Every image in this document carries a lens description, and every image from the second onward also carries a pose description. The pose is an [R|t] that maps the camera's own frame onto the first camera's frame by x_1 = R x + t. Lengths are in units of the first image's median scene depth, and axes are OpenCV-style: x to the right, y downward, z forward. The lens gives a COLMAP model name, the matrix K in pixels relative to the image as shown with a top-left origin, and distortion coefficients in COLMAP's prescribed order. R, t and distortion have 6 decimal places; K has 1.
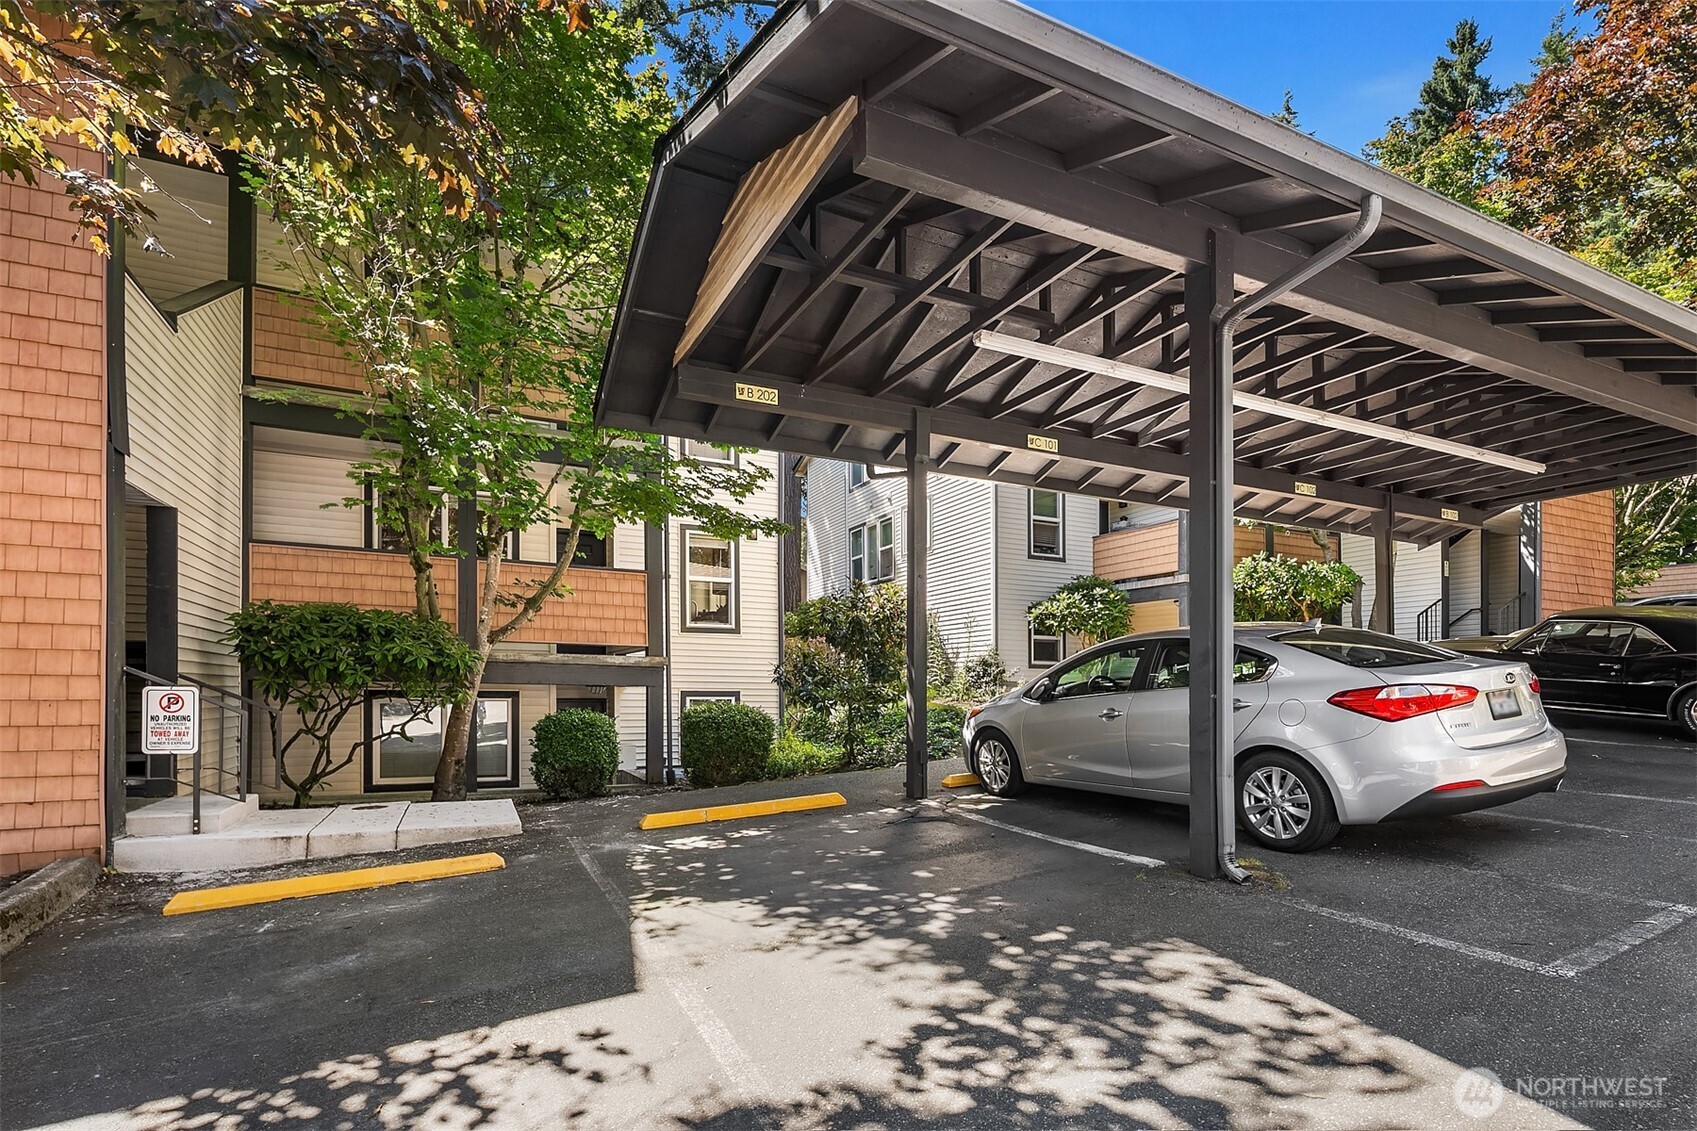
lens RADIAL K [[820.0, 0, 868.6], [0, 820.0, 515.0], [0, 0, 1]] dist [0.000670, -0.000676]
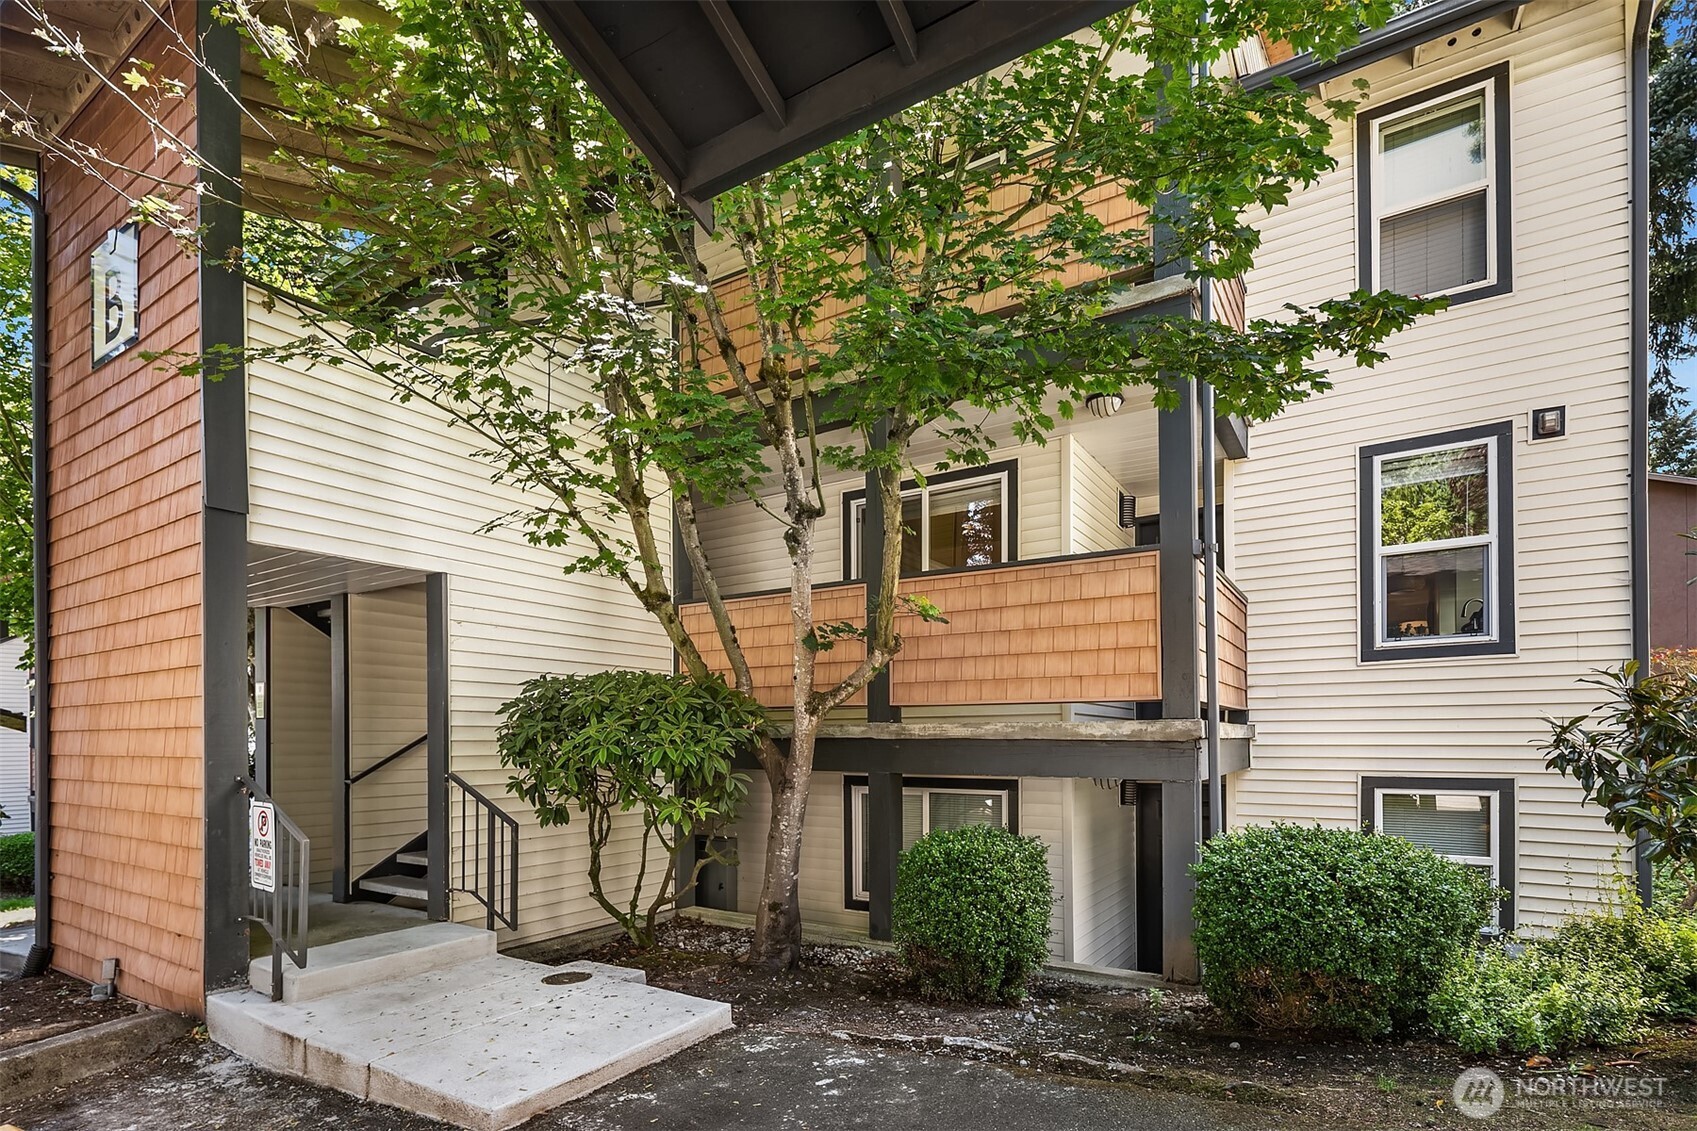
lens RADIAL K [[835.8, 0, 825.4], [0, 835.8, 554.6], [0, 0, 1]] dist [-0.001970, -0.001752]
pose [[0.503018, -0.204262, -0.839791, 0.075123], [0.191813, 0.973823, -0.121970, 0.098598], [0.842722, -0.099730, 0.529031, 0.564433]]
